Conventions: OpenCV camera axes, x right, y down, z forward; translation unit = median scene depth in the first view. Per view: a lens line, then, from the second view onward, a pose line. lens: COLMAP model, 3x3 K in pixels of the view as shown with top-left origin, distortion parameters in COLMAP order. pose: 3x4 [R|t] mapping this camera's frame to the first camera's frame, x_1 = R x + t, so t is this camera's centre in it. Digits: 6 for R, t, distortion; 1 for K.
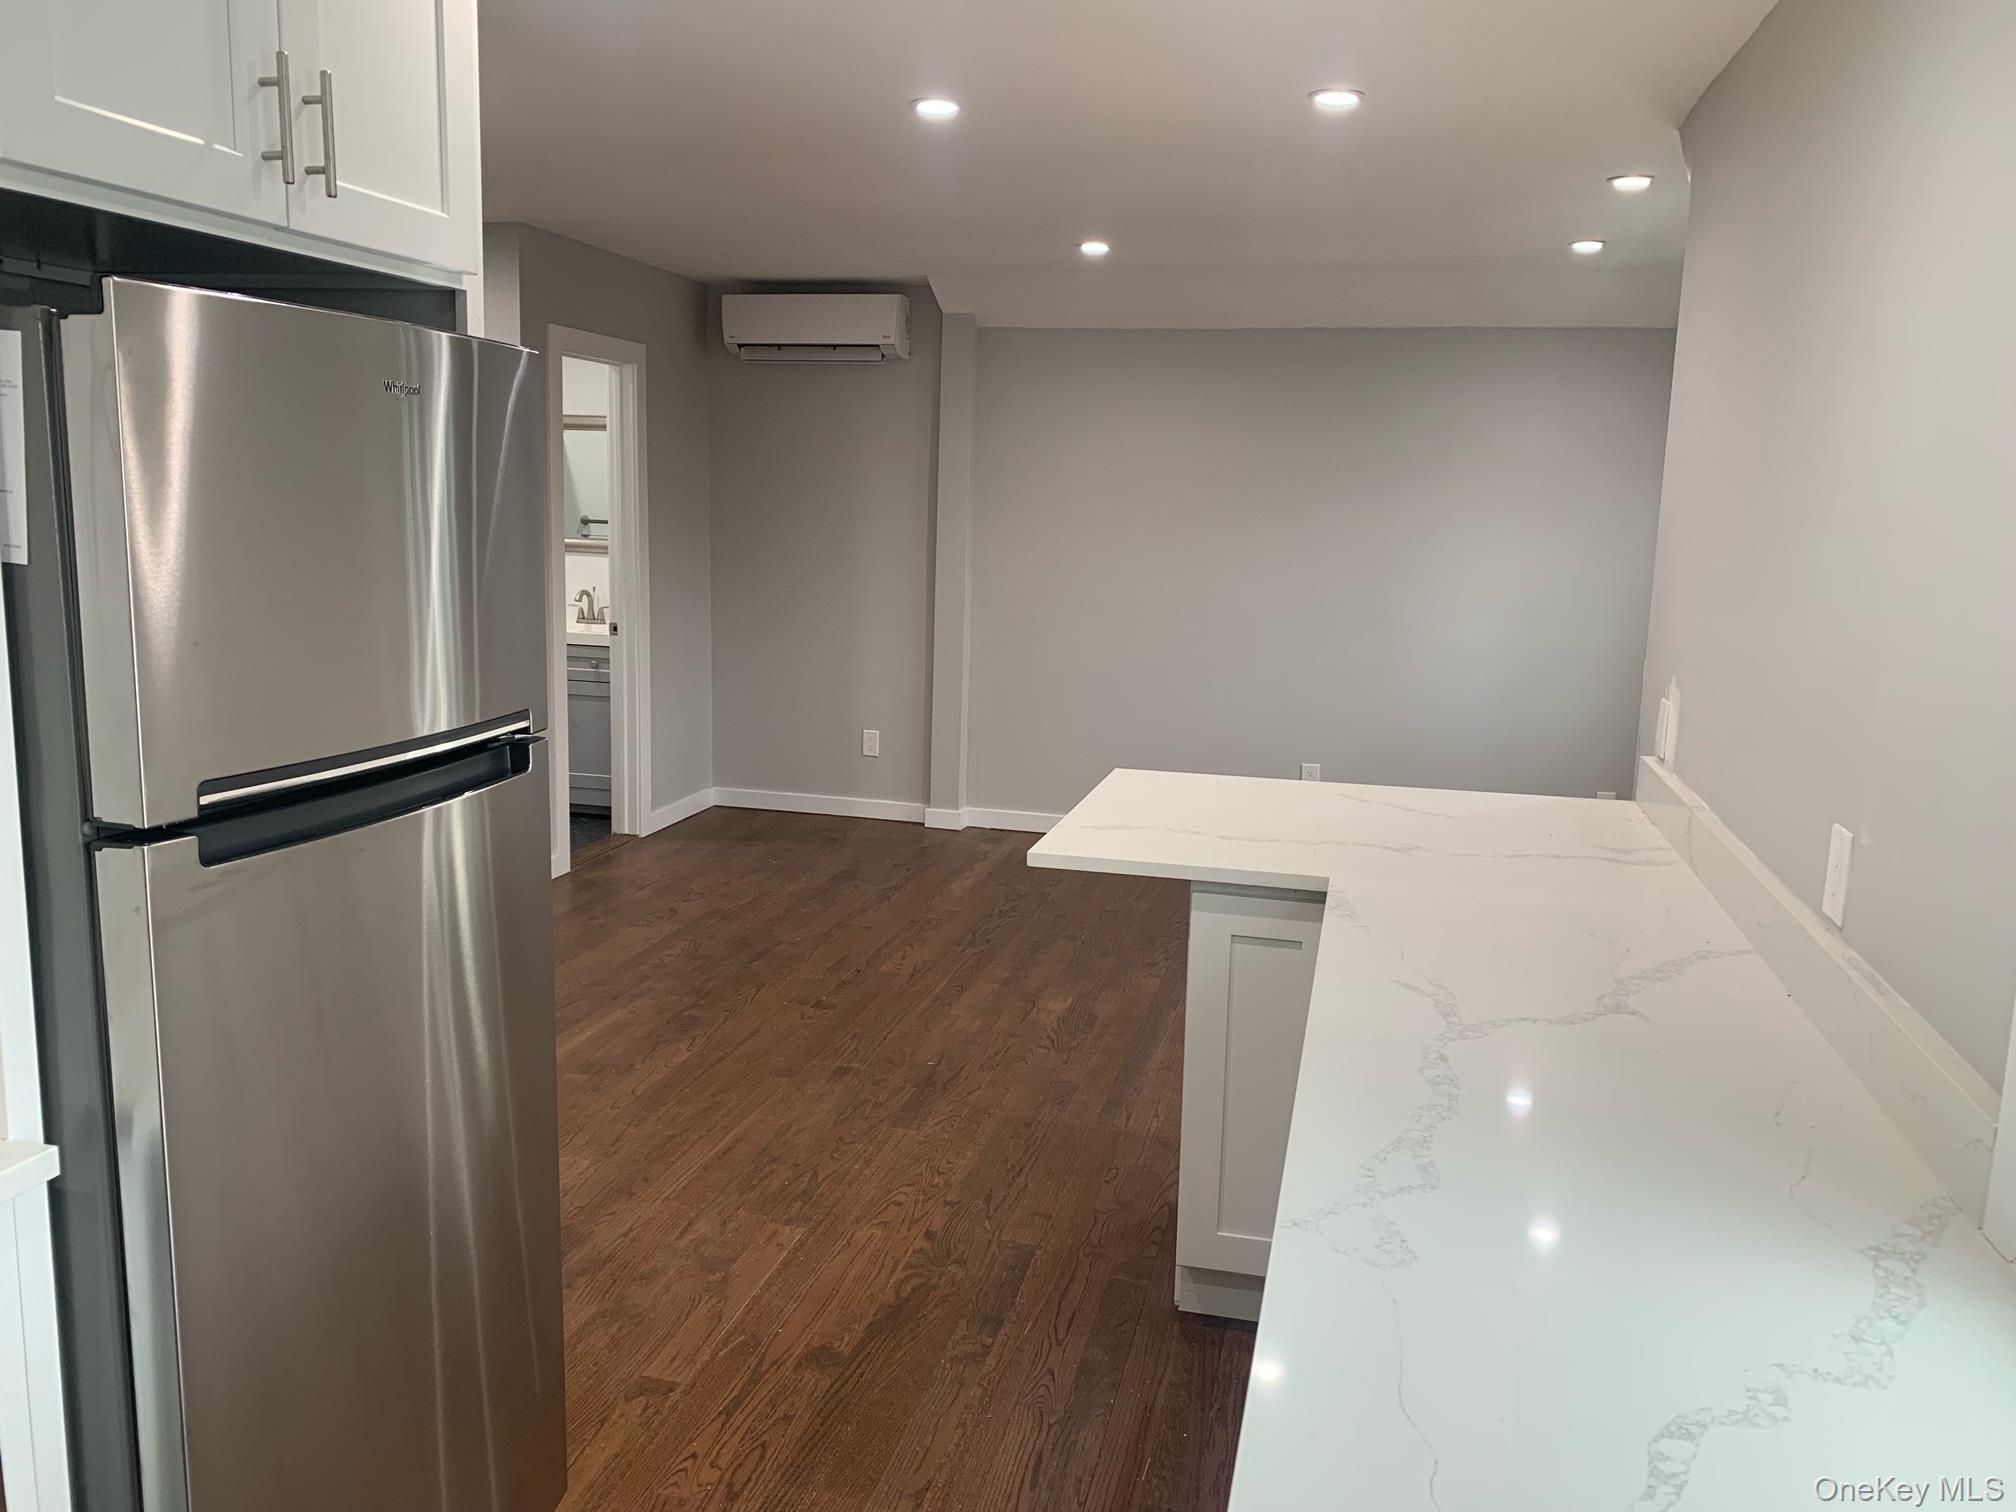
lens RADIAL K [[1538.8, 0, 1018.6], [0, 1538.8, 757.1], [0, 0, 1]] dist [-0.007118, -0.008360]
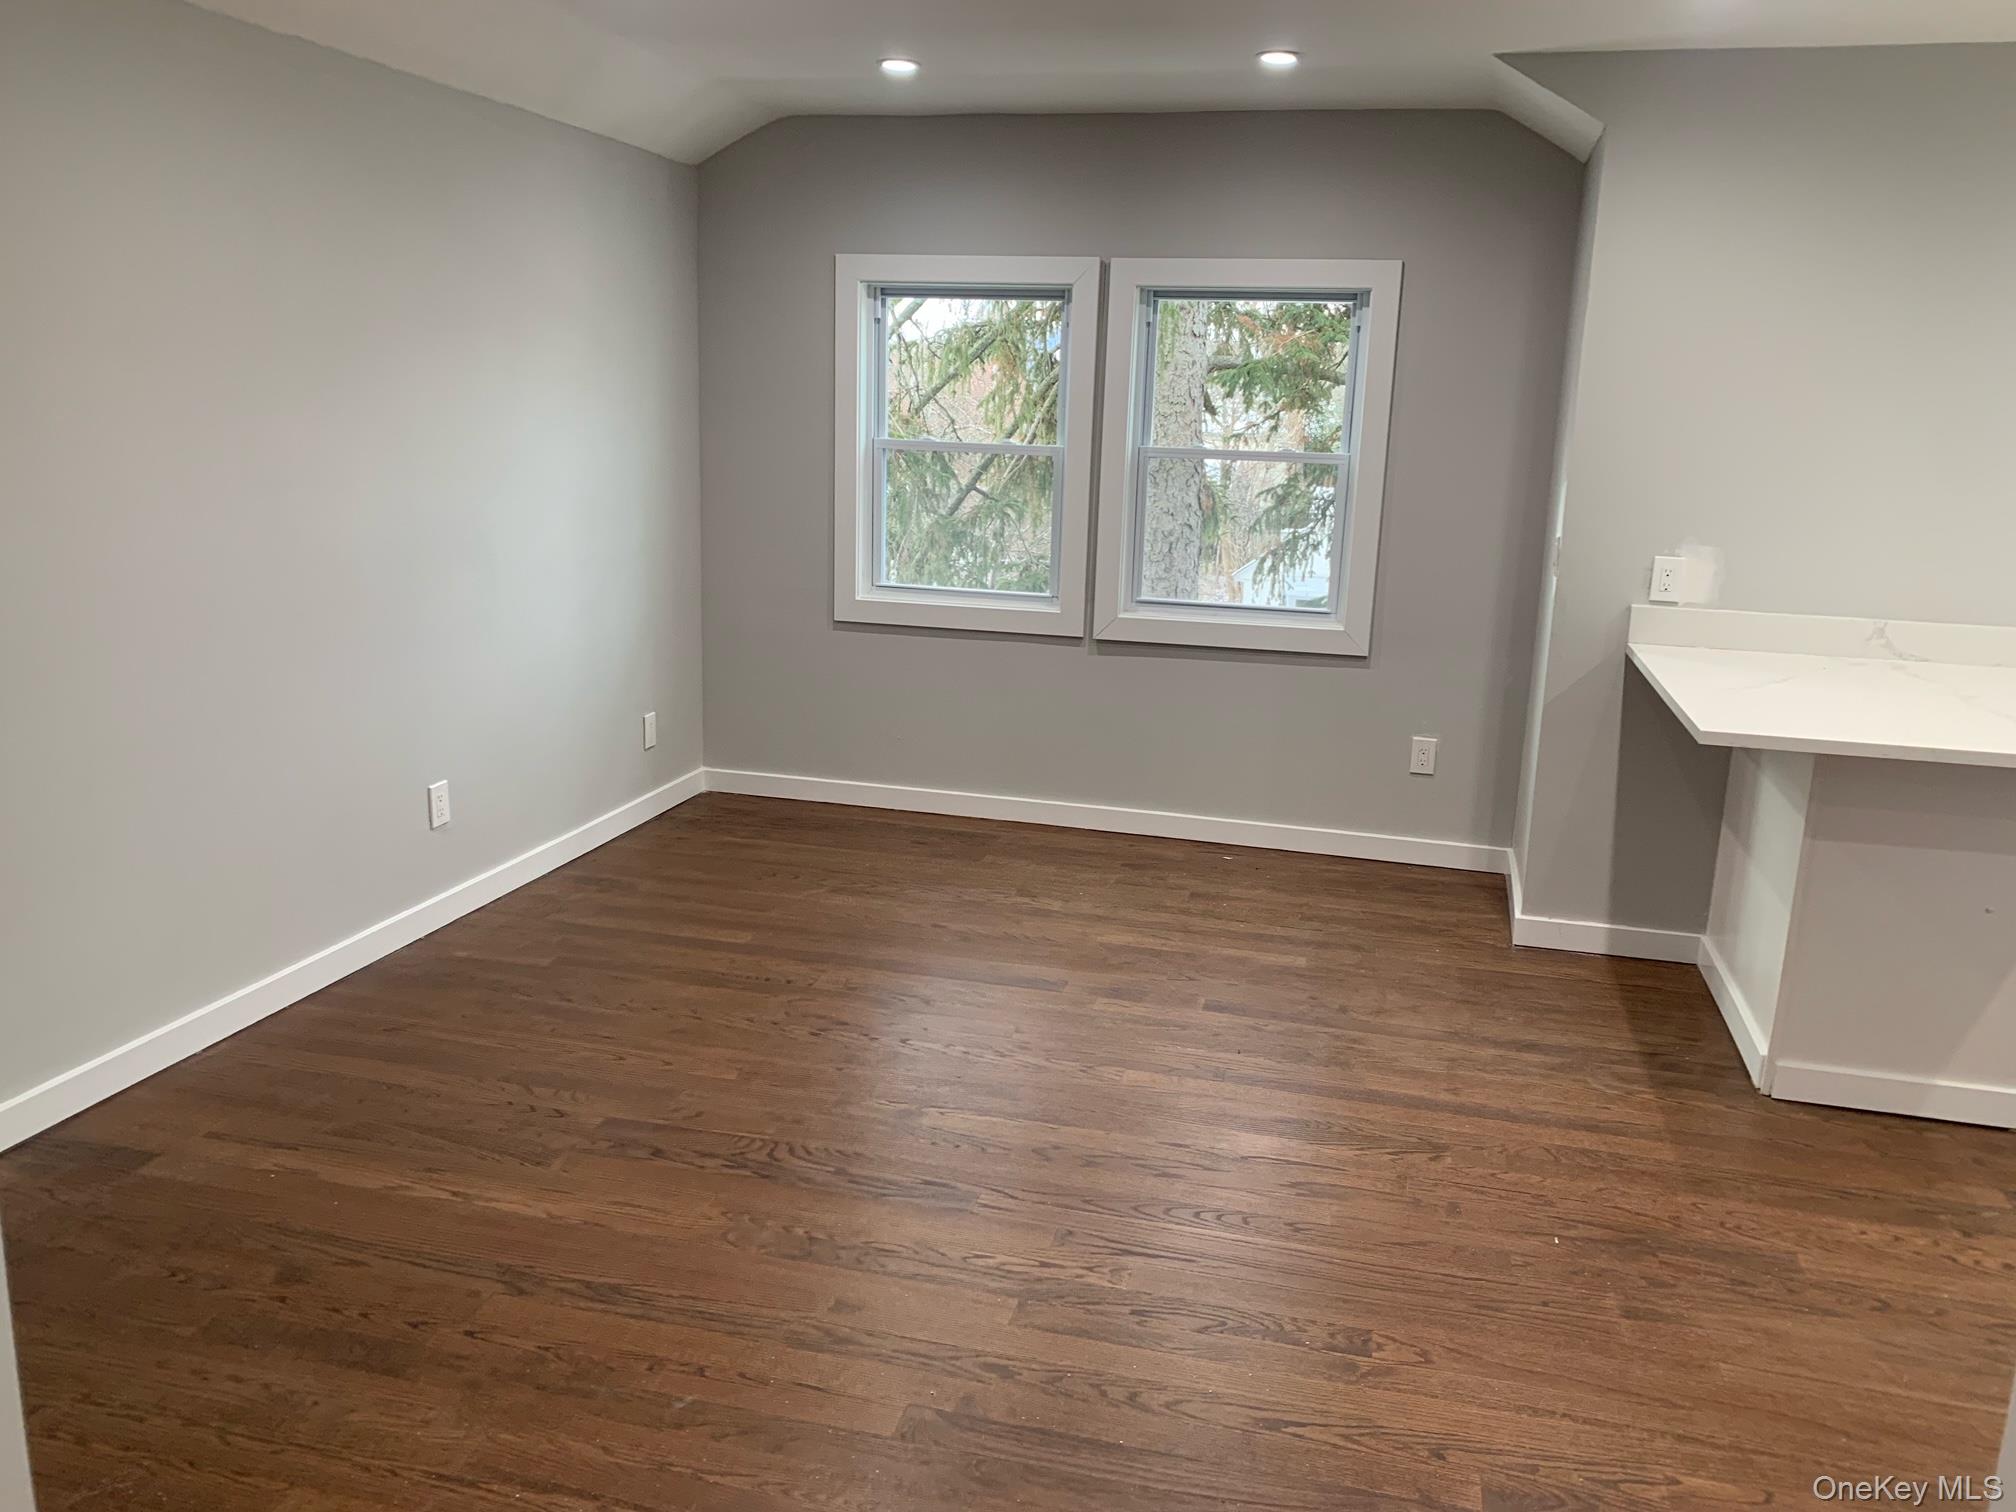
lens RADIAL K [[1538.8, 0, 1021.3], [0, 1538.8, 756.9], [0, 0, 1]] dist [-0.007118, -0.008360]
pose [[0.022976, -0.256089, 0.966380, -0.556078], [0.138186, 0.958170, 0.250628, -0.176968], [-0.990140, 0.127782, 0.057403, 0.969455]]
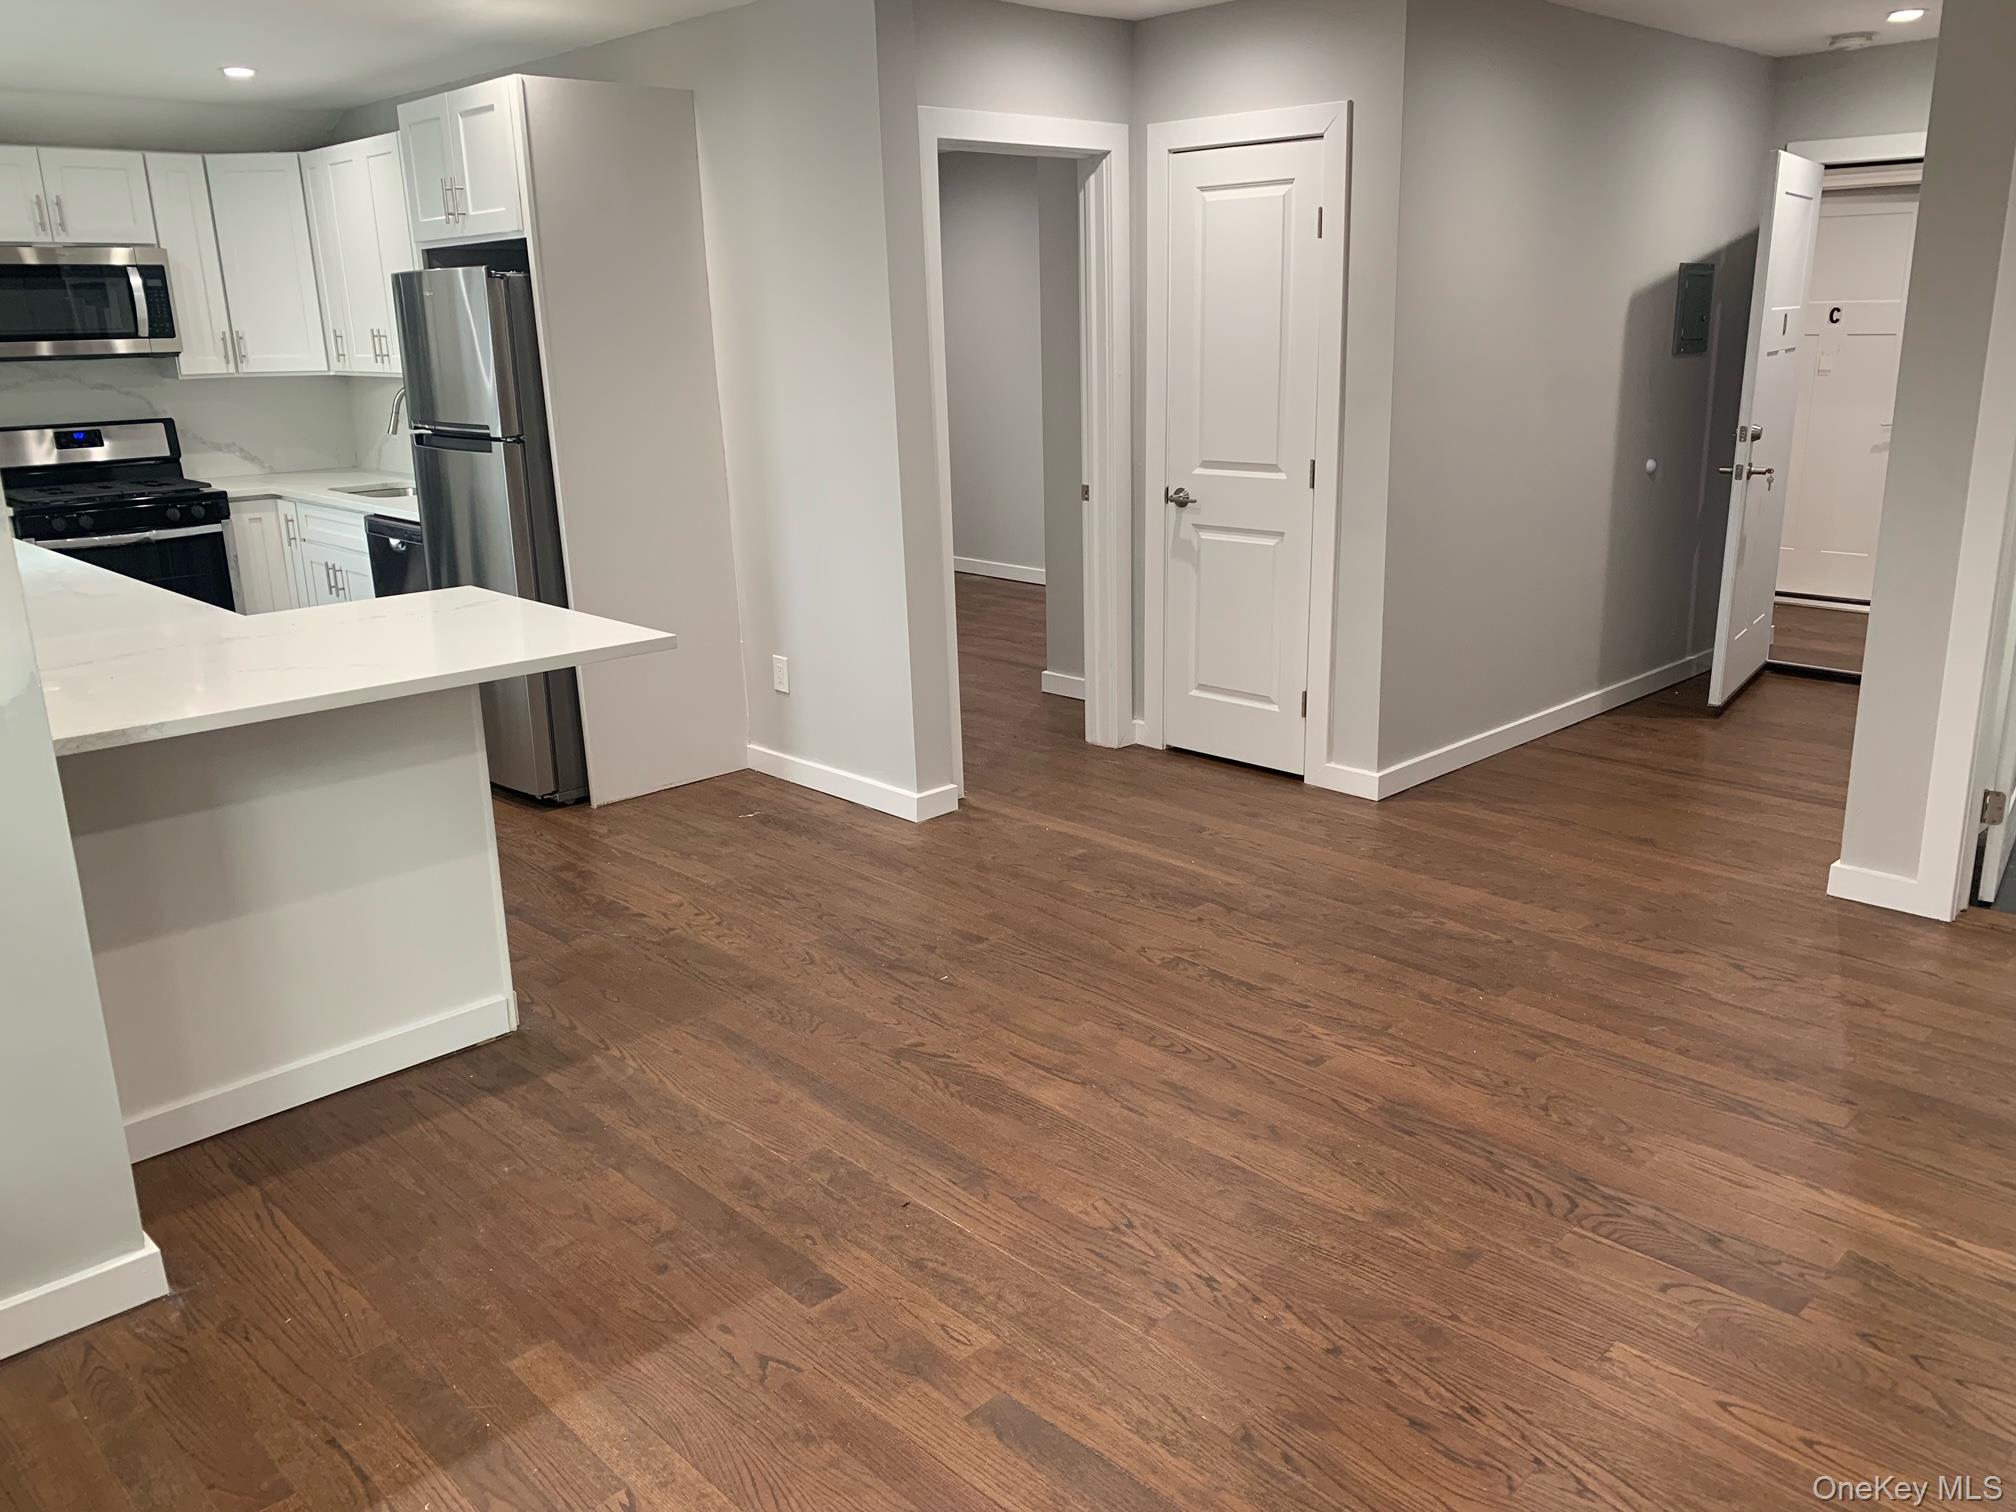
lens RADIAL K [[1538.8, 0, 1017.8], [0, 1538.8, 749.6], [0, 0, 1]] dist [-0.007118, -0.008360]
pose [[-0.540351, 0.212299, -0.814218, 0.504120], [-0.135389, 0.933104, 0.333148, -0.183468], [0.830476, 0.290253, -0.475460, 1.172322]]
